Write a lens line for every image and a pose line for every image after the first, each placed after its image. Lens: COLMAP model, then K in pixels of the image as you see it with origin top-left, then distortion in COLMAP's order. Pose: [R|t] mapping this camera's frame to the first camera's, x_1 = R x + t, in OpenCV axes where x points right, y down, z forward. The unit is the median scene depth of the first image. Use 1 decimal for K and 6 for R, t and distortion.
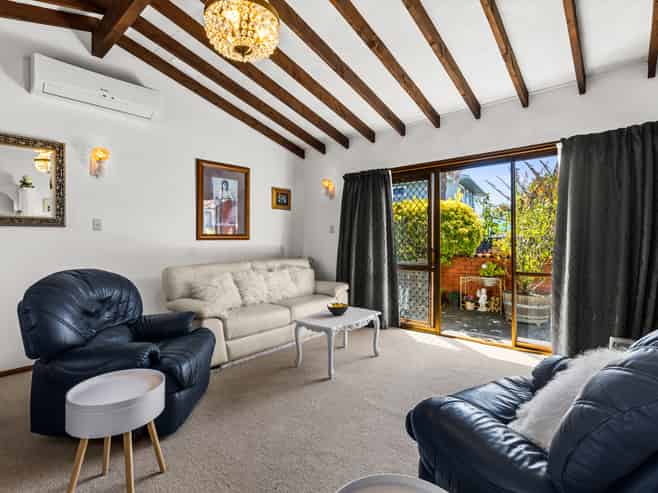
lens RADIAL K [[329.1, 0, 327.8], [0, 329.1, 235.9], [0, 0, 1]] dist [0.000369, 0.000012]
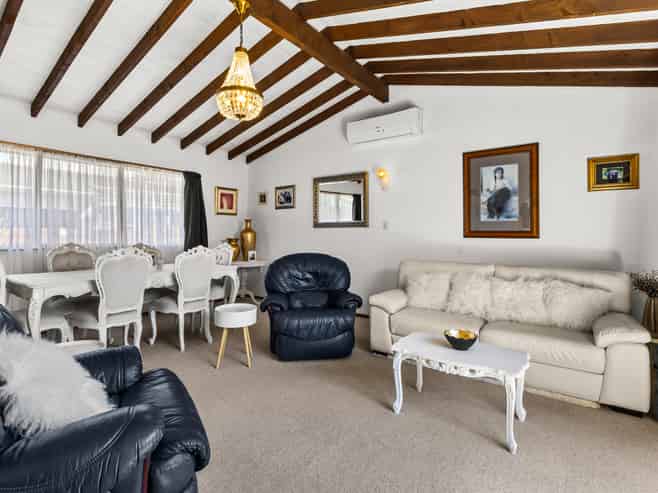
lens RADIAL K [[342.0, 0, 327.2], [0, 342.0, 227.7], [0, 0, 1]] dist [0.002079, 0.000996]
pose [[0.090509, -0.014912, -0.995784, 0.529501], [0.000601, 0.999889, -0.014919, -0.000869], [0.995895, 0.000751, 0.090507, 0.485901]]
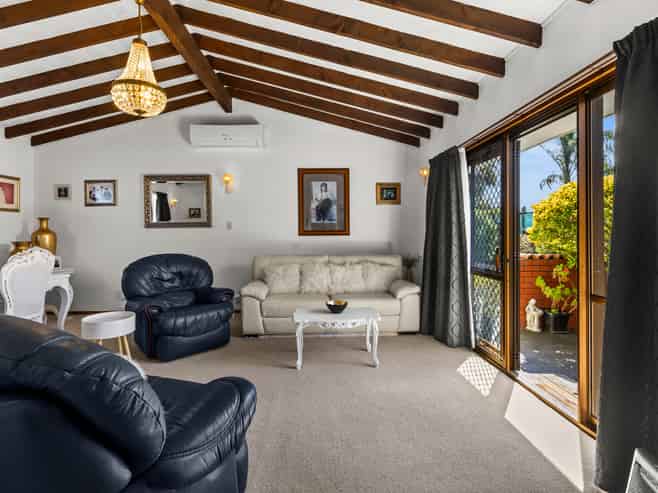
lens RADIAL K [[332.8, 0, 330.4], [0, 332.8, 233.1], [0, 0, 1]] dist [-0.016026, 0.000044]
pose [[0.689181, -0.001298, -0.724589, 0.542278], [0.009197, 0.999934, 0.006957, -0.003442], [0.724531, -0.011458, 0.689147, 0.224963]]
